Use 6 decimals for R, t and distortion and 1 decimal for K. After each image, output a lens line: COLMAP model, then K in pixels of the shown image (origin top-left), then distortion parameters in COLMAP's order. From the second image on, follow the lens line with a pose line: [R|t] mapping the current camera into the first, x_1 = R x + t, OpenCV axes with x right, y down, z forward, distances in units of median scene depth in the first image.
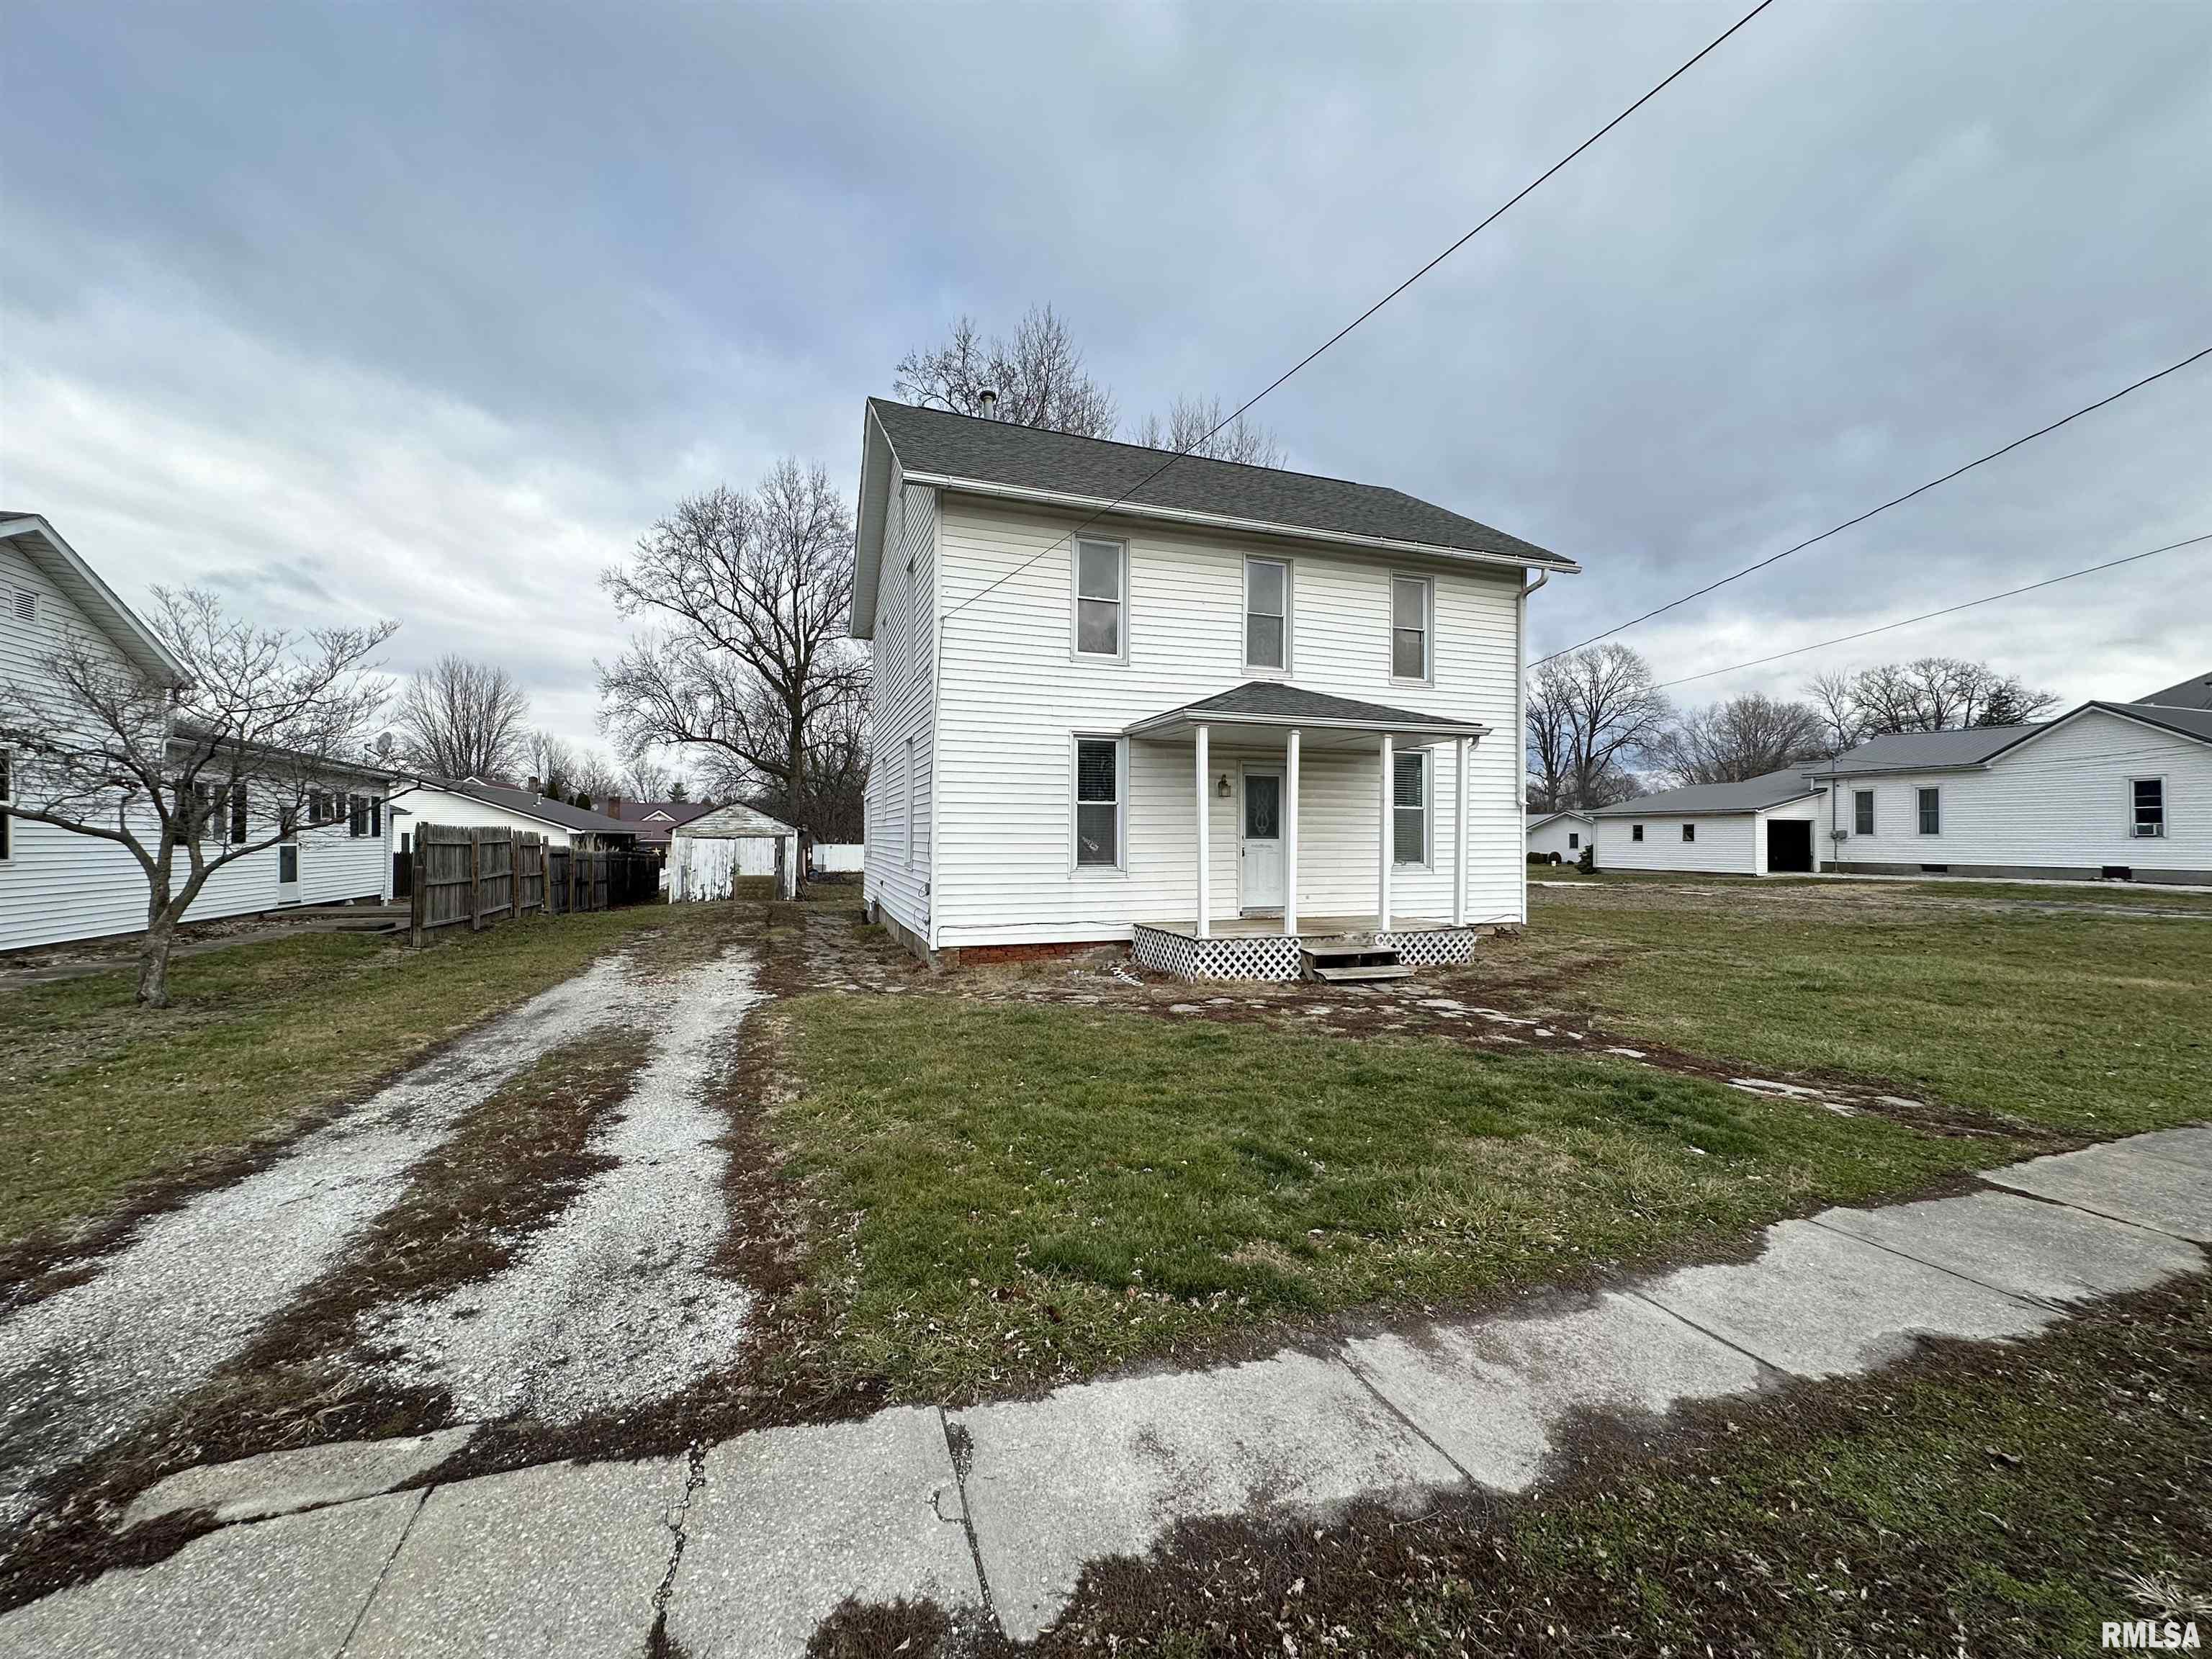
lens RADIAL K [[880.4, 0, 1108.6], [0, 880.4, 835.5], [0, 0, 1]] dist [-0.002807, 0.001095]
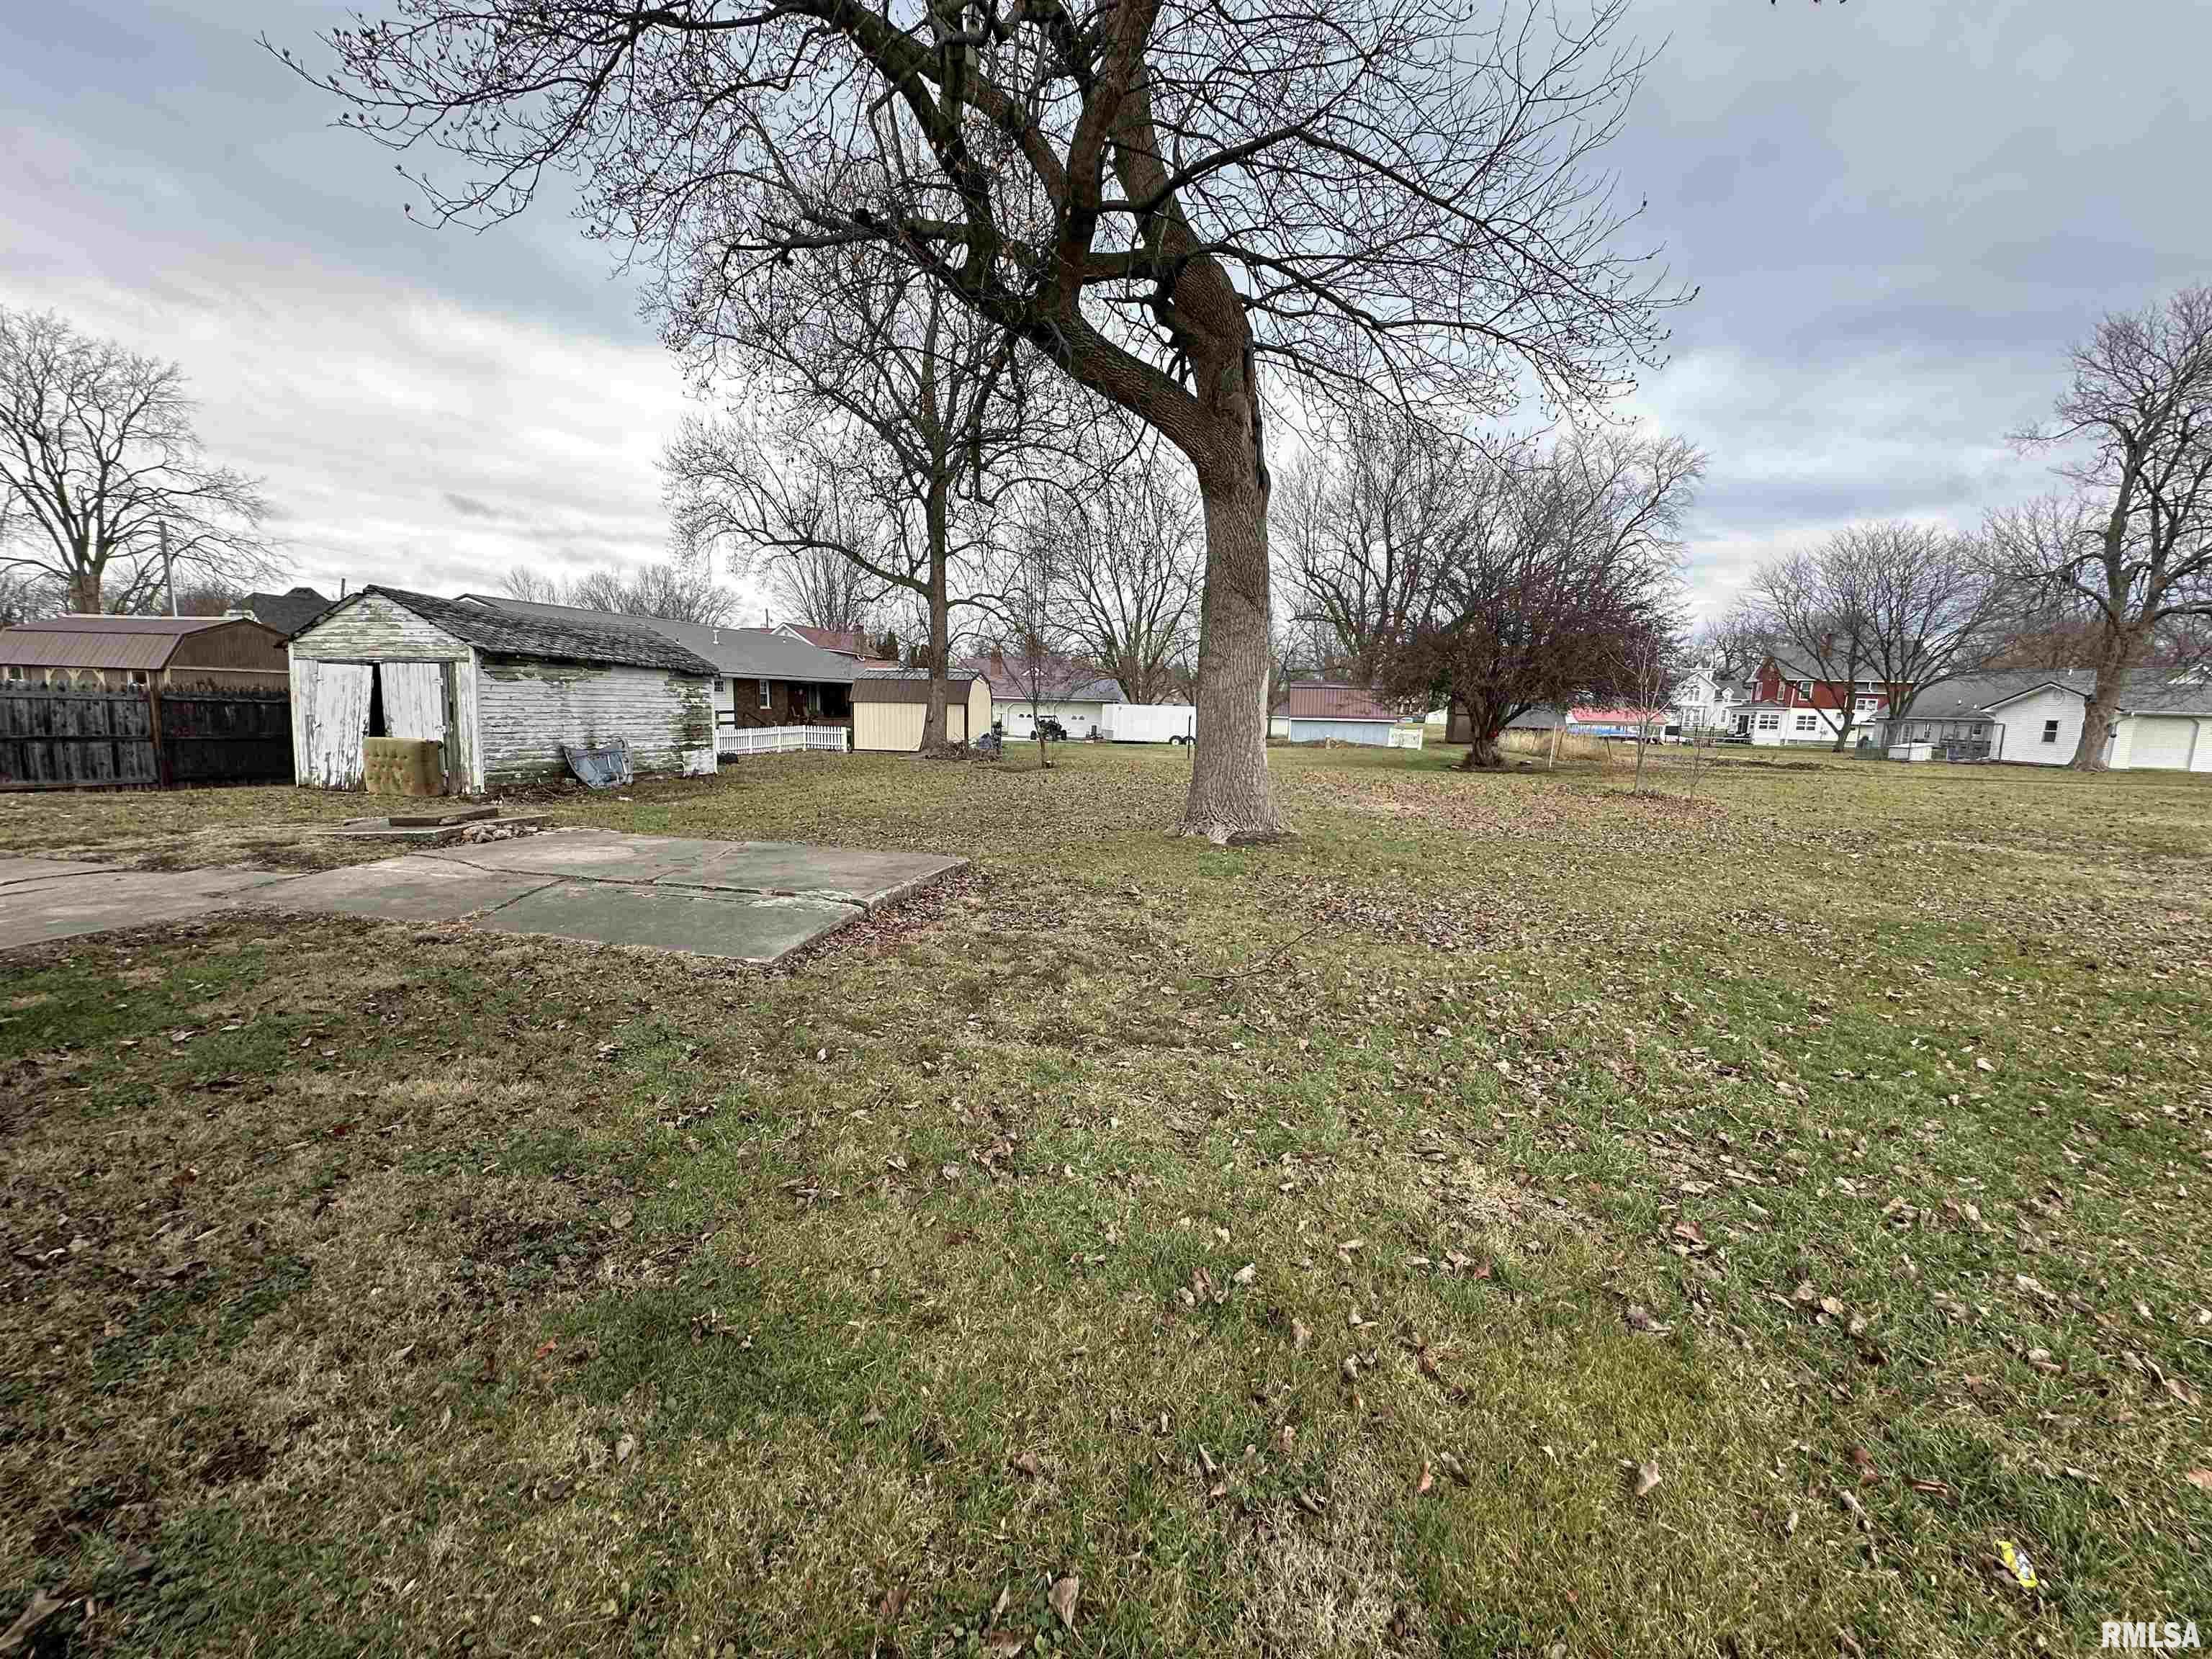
lens RADIAL K [[880.4, 0, 1109.8], [0, 880.4, 835.1], [0, 0, 1]] dist [-0.002807, 0.001095]
pose [[0.858097, 0.098157, -0.504018, 0.523326], [-0.023433, 0.988022, 0.152522, 0.035847], [0.512952, -0.119067, 0.850119, 2.081295]]
